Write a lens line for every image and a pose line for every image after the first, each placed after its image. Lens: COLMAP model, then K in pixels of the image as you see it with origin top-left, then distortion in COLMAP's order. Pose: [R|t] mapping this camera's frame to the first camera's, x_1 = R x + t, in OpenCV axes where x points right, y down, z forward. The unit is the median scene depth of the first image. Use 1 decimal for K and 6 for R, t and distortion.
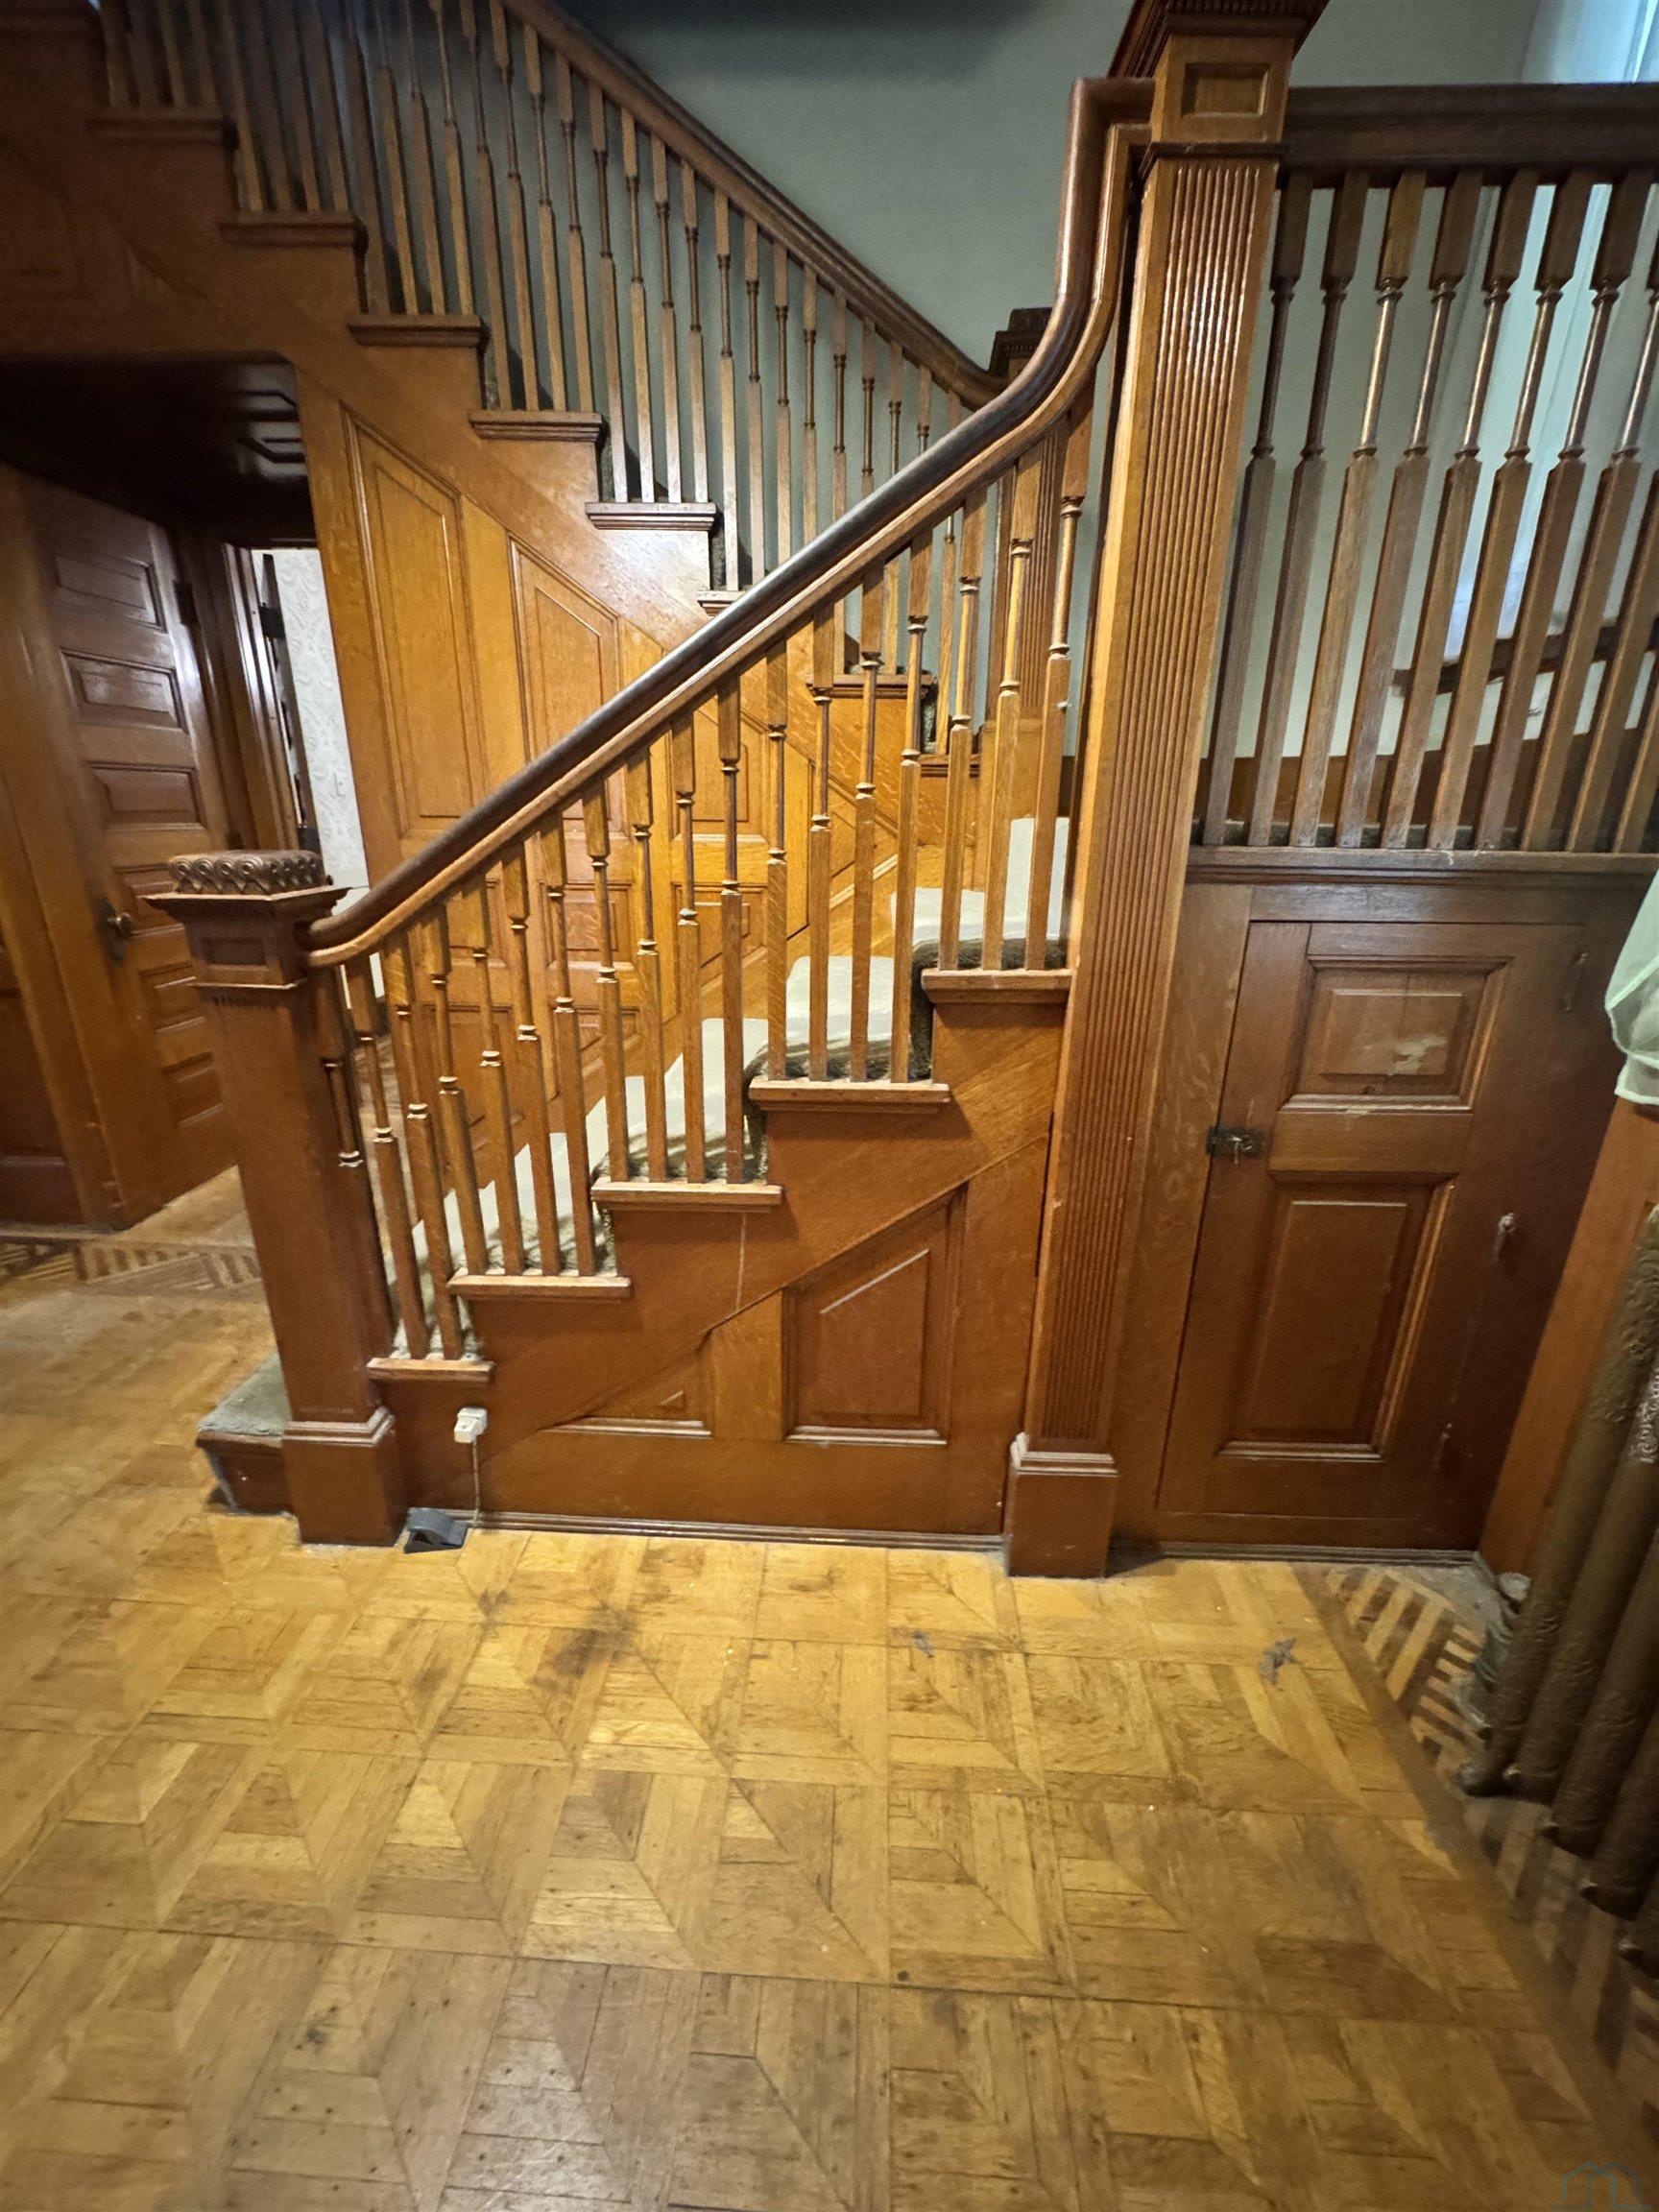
lens RADIAL K [[893.9, 0, 833.4], [0, 893.9, 1101.5], [0, 0, 1]] dist [-0.002688, 0.000667]
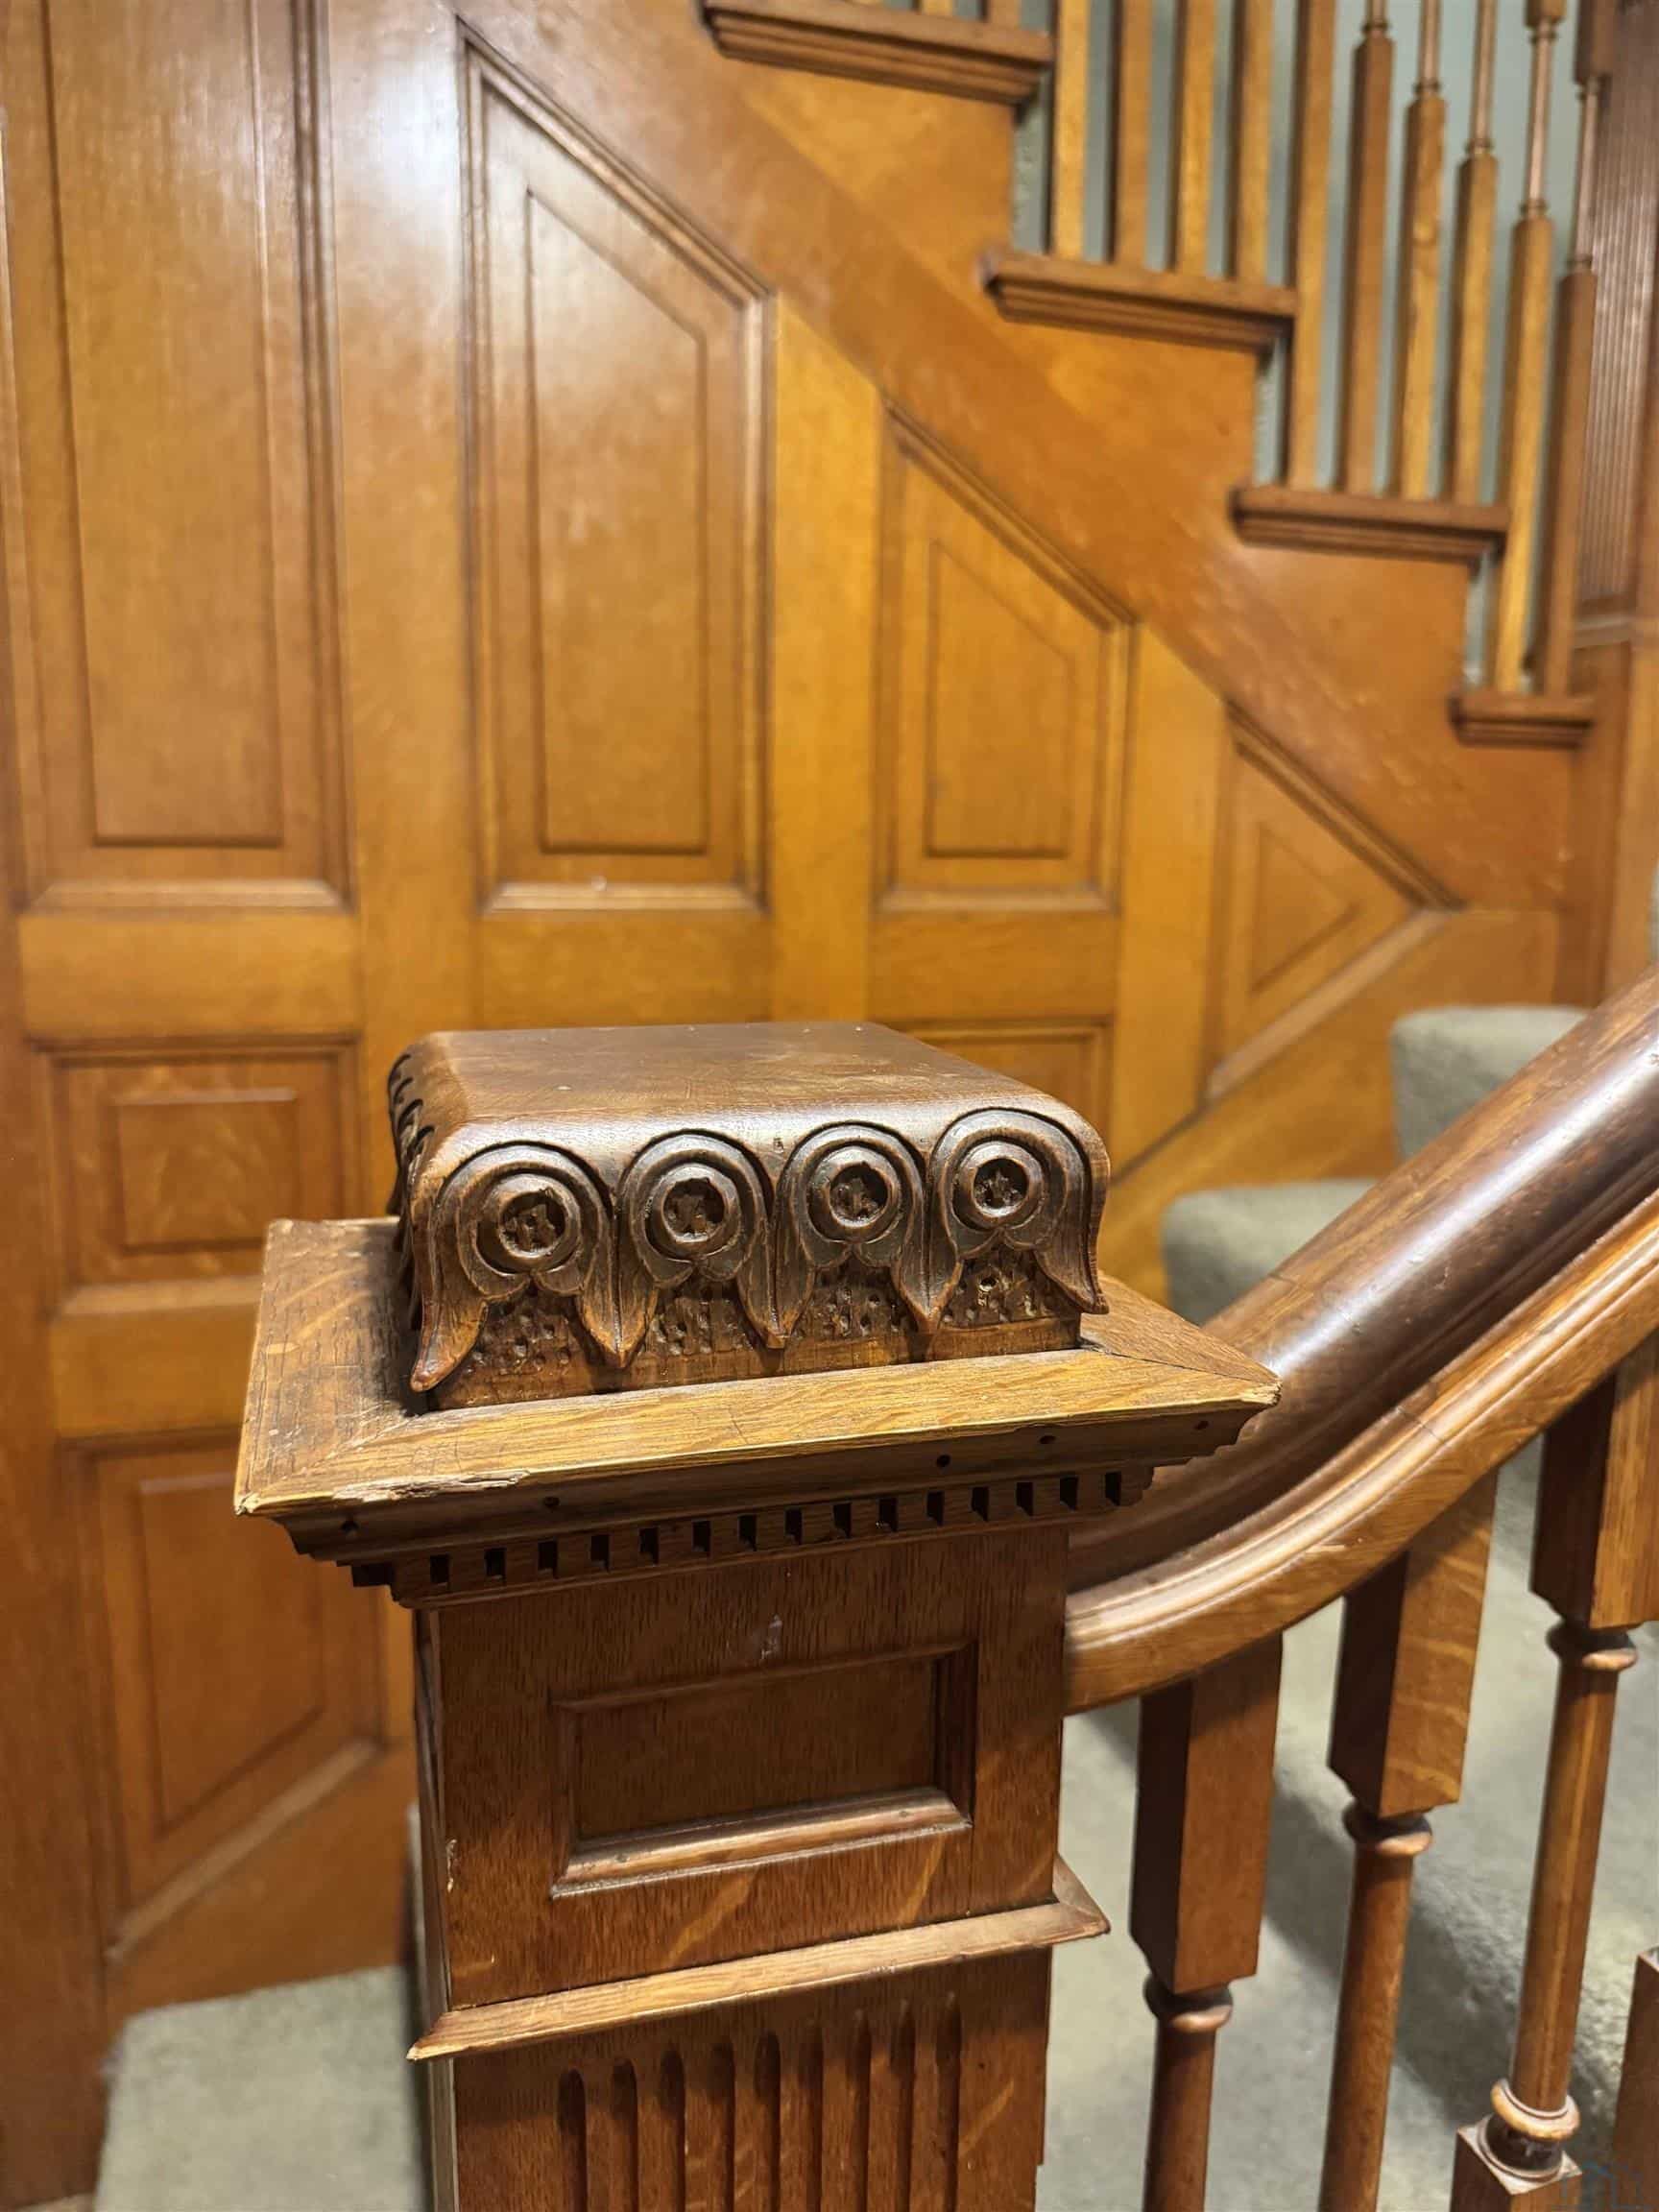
lens RADIAL K [[1570.9, 0, 838.2], [0, 1570.9, 1109.5], [0, 0, 1]] dist [0.013660, -0.005040]
pose [[0.940662, -0.060239, 0.333956, -0.636443], [0.107863, 0.986157, -0.125939, -0.201816], [-0.321747, 0.154488, 0.934137, 0.638793]]
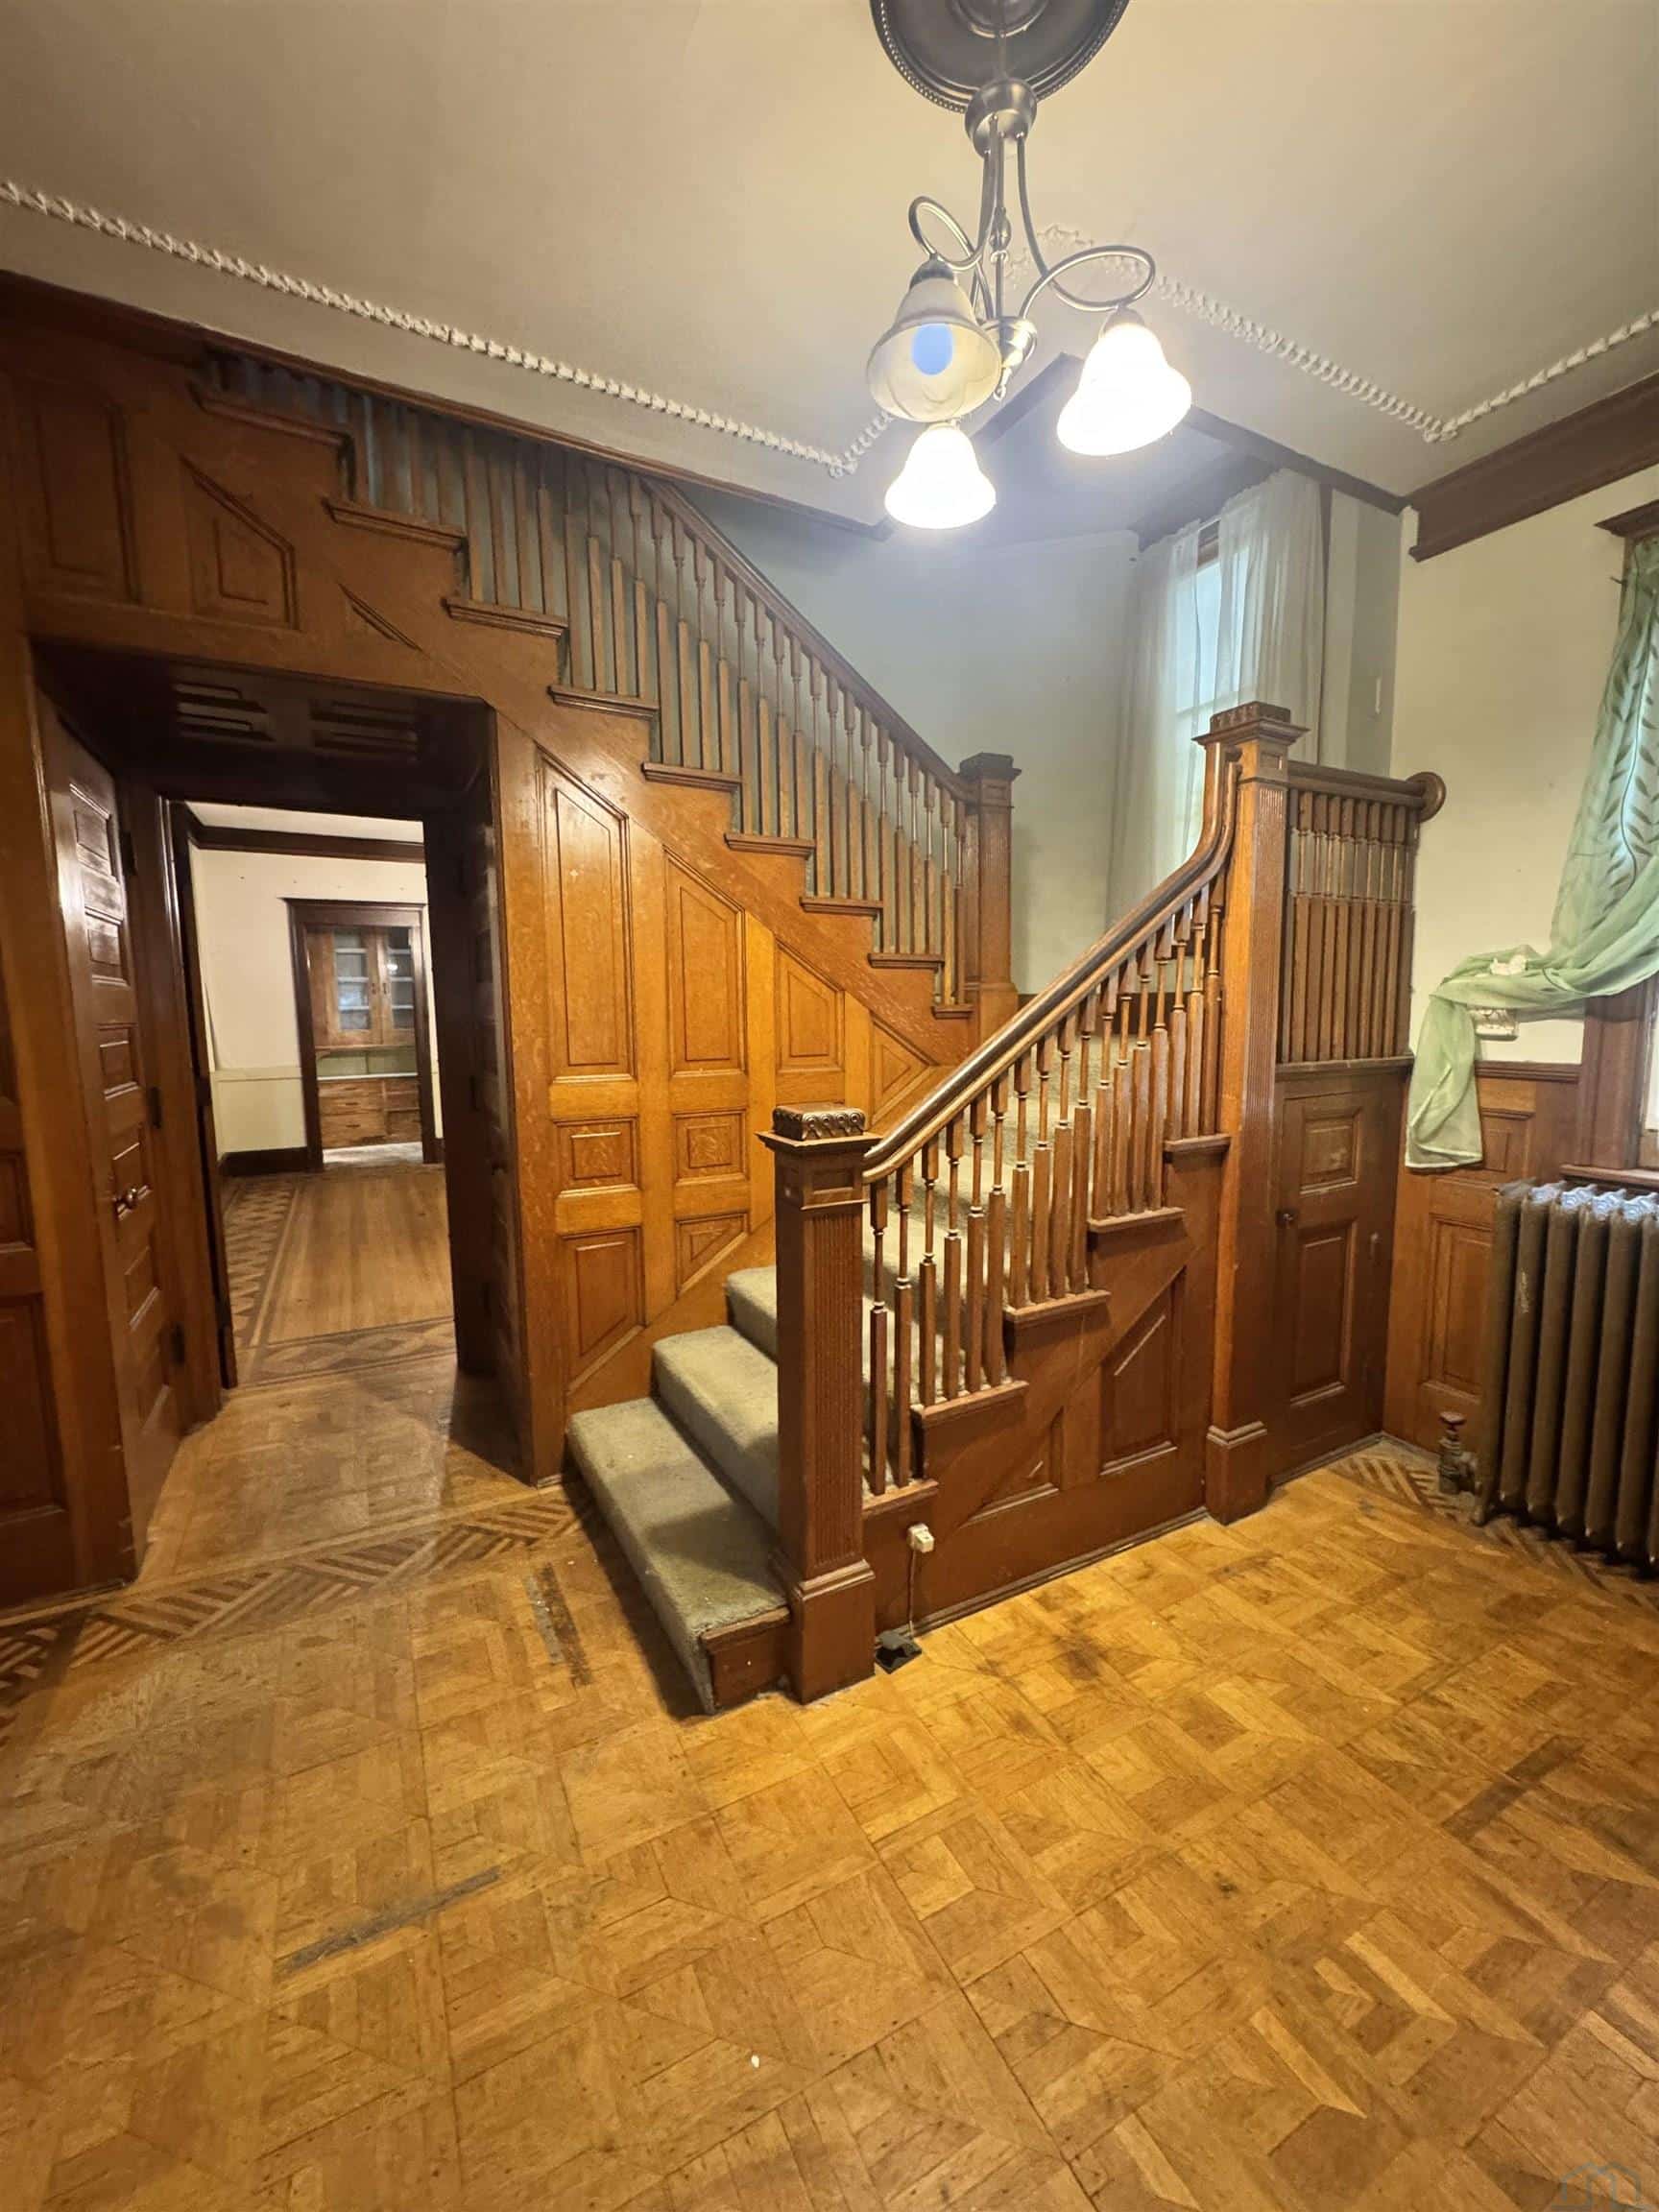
lens RADIAL K [[893.9, 0, 825.8], [0, 893.9, 1104.6], [0, 0, 1]] dist [-0.002688, 0.000667]
pose [[0.857939, -0.079688, 0.507534, -1.167929], [0.183009, 0.970497, -0.156982, -0.058306], [-0.480051, 0.227564, 0.847211, -0.140897]]
